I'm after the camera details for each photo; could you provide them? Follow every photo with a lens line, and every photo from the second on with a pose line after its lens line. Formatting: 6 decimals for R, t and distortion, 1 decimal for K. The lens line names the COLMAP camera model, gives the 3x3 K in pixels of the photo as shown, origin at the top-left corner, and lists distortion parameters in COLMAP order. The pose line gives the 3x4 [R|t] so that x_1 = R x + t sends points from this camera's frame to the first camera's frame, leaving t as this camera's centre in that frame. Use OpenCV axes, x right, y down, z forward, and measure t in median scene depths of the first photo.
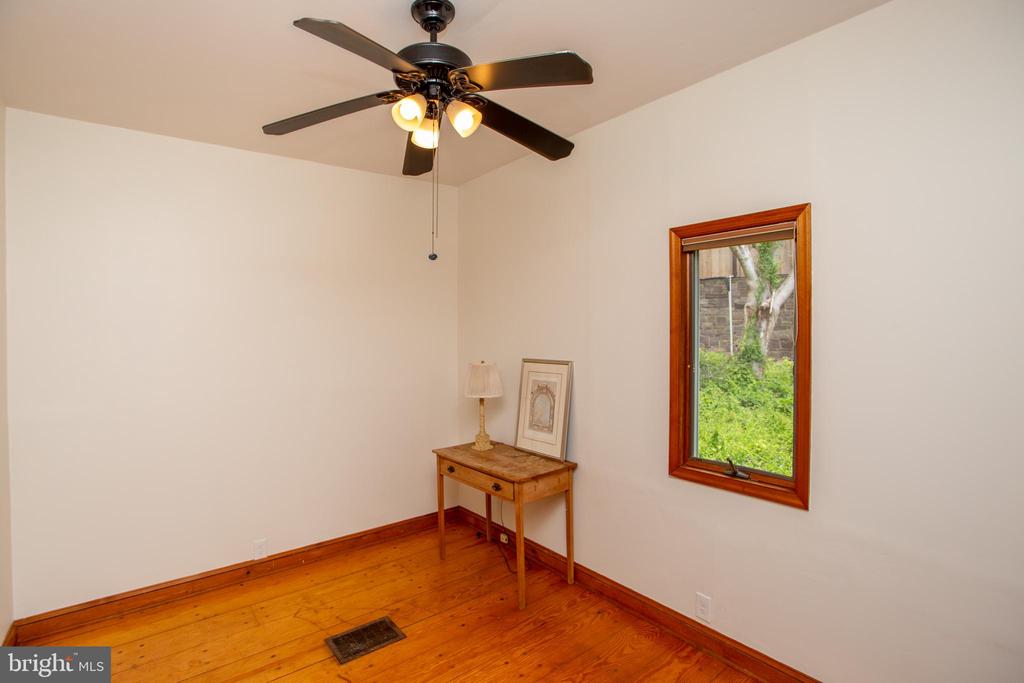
lens RADIAL K [[498.6, 0, 507.4], [0, 498.6, 346.4], [0, 0, 1]] dist [-0.063680, 0.024113]
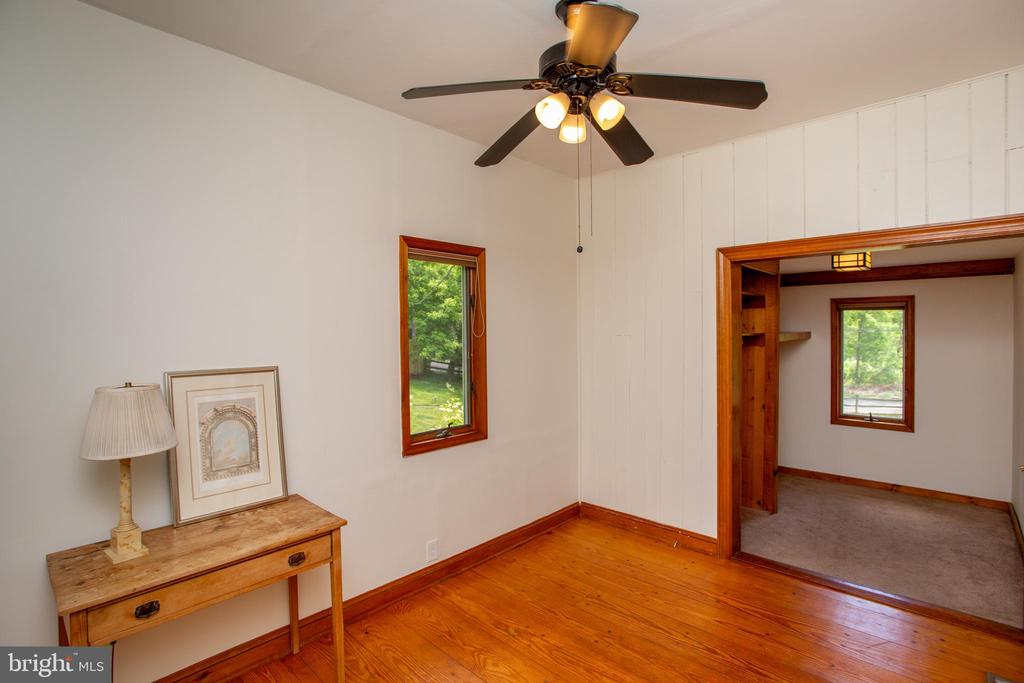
lens RADIAL K [[498.6, 0, 509.0], [0, 498.6, 335.3], [0, 0, 1]] dist [-0.063680, 0.024113]
pose [[-0.155989, -0.003943, 0.987751, -0.671056], [0.031216, 0.999473, 0.008920, -0.012783], [-0.987265, 0.032225, -0.155784, 0.765342]]
